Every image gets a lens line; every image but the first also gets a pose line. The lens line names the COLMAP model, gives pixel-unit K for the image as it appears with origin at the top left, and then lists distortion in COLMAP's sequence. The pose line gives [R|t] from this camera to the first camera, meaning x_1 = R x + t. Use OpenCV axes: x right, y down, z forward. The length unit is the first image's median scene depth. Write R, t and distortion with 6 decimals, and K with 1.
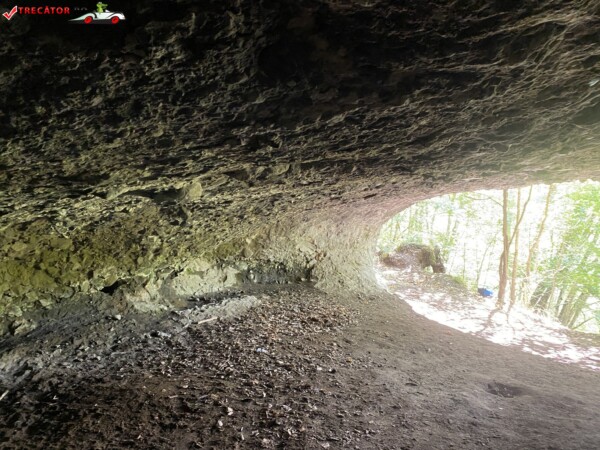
lens RADIAL K [[456.5, 0, 300.1], [0, 456.5, 220.2], [0, 0, 1]] dist [0.059340, -0.061073]
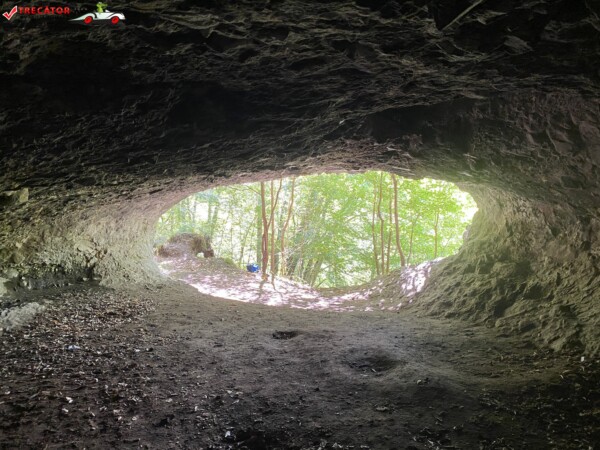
lens RADIAL K [[455.2, 0, 299.3], [0, 455.2, 228.0], [0, 0, 1]] dist [0.058064, -0.059001]
pose [[0.864178, -0.082017, 0.496457, -0.082076], [0.063042, 0.996500, 0.054890, -0.004276], [-0.499221, -0.016137, 0.866324, -0.083839]]
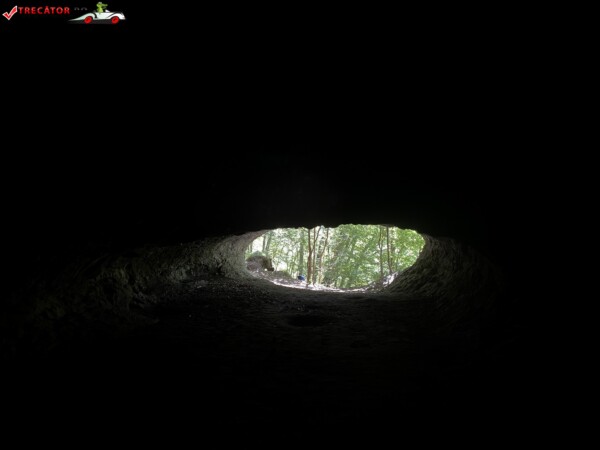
lens RADIAL K [[460.1, 0, 298.0], [0, 460.1, 222.8], [0, 0, 1]] dist [0.094605, -0.061587]
pose [[0.903657, -0.009017, 0.428162, -0.534929], [0.030300, 0.998619, -0.042918, 0.014293], [-0.427184, 0.051756, 0.902682, -0.912297]]
